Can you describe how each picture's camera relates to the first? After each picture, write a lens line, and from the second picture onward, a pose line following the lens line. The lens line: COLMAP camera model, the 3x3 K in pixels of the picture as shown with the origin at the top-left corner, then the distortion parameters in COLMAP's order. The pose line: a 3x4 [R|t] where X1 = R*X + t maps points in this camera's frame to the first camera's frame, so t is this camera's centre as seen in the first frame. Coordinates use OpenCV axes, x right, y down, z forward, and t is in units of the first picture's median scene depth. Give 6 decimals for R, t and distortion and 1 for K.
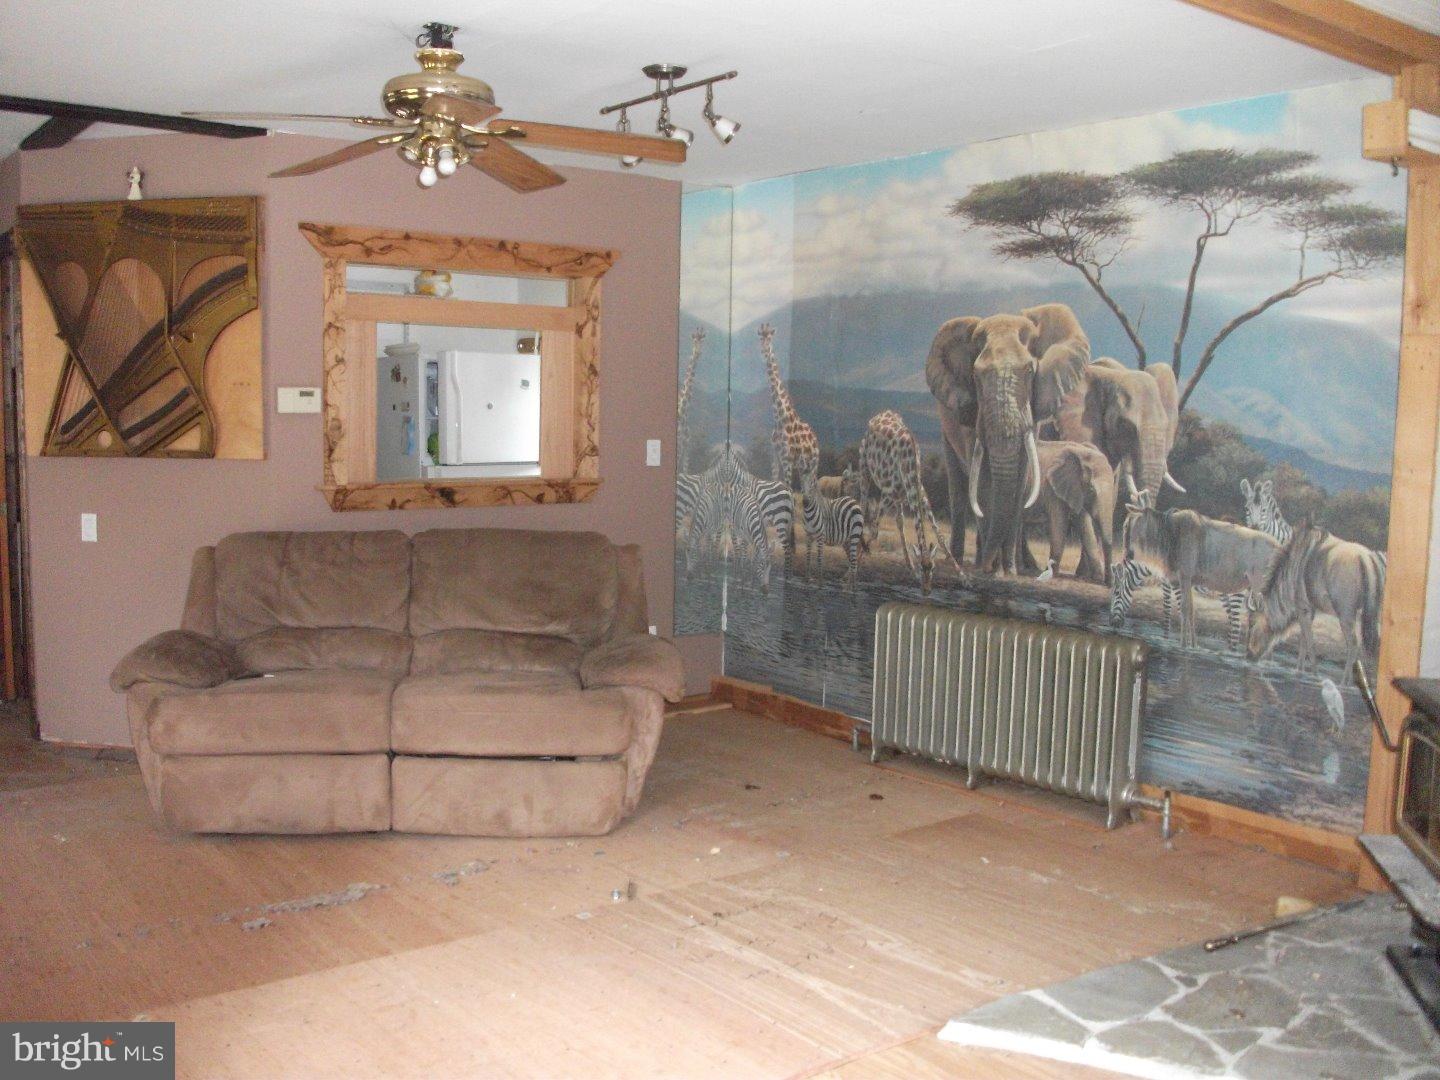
lens RADIAL K [[1432.8, 0, 713.2], [0, 1432.8, 540.2], [0, 0, 1]] dist [-0.110835, 0.000000]
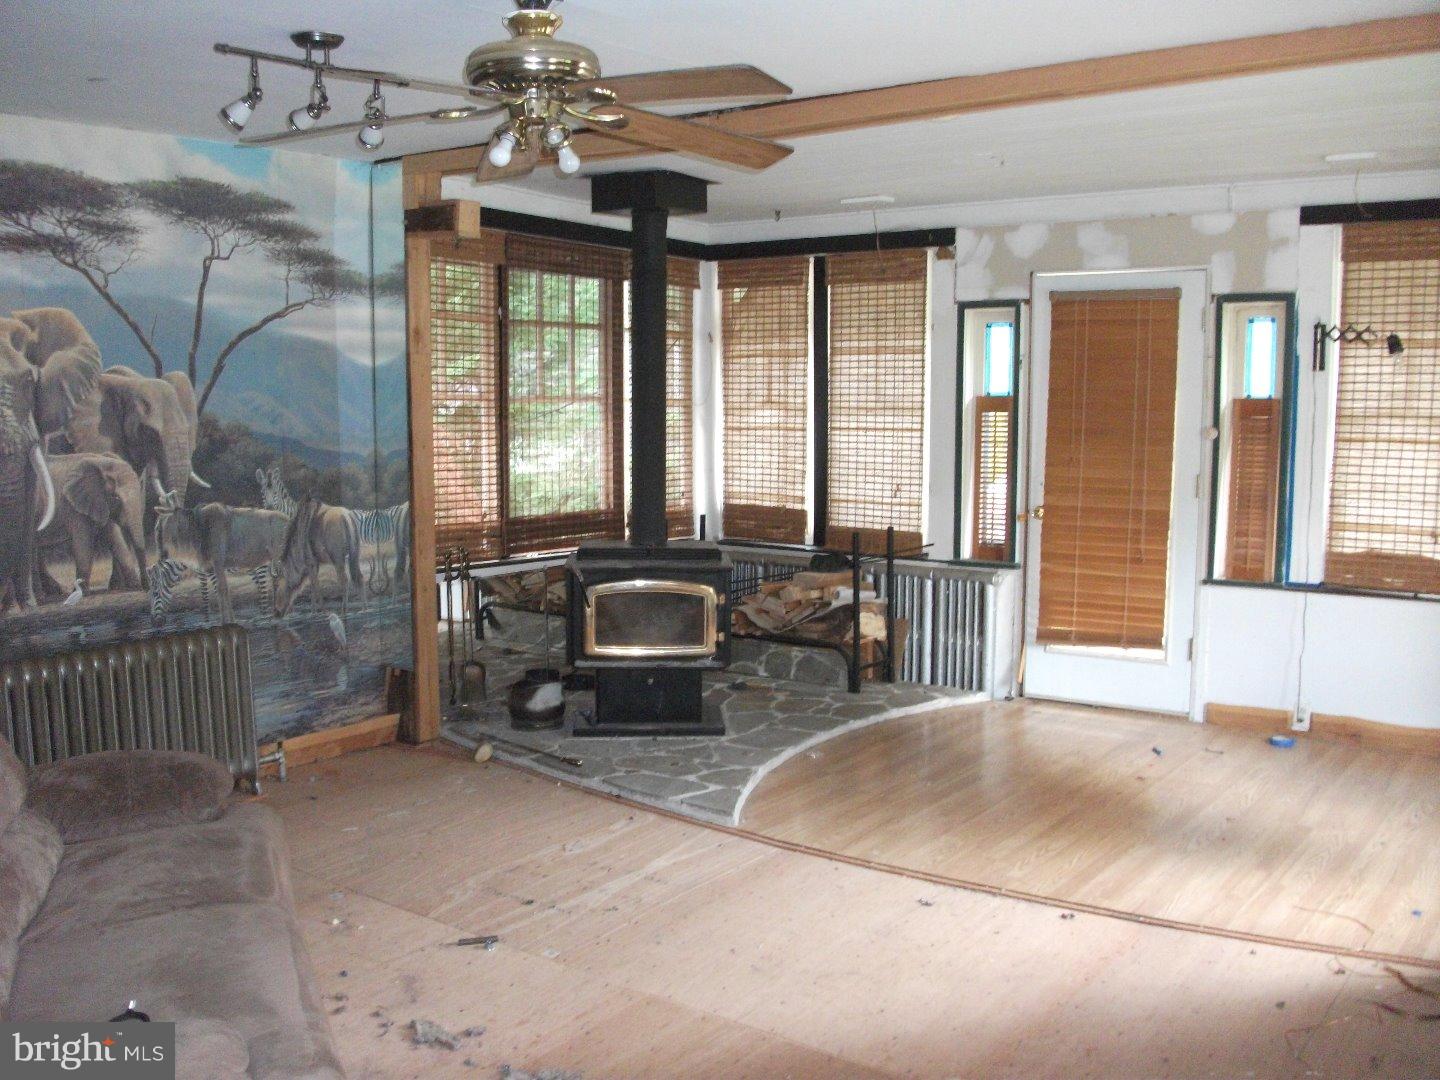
lens RADIAL K [[1432.8, 0, 714.6], [0, 1432.8, 544.6], [0, 0, 1]] dist [-0.110835, 0.000000]
pose [[-0.289015, -0.125555, 0.949056, -0.845863], [0.088630, 0.983595, 0.157115, -0.129887], [-0.953213, 0.129523, -0.273145, 0.937687]]
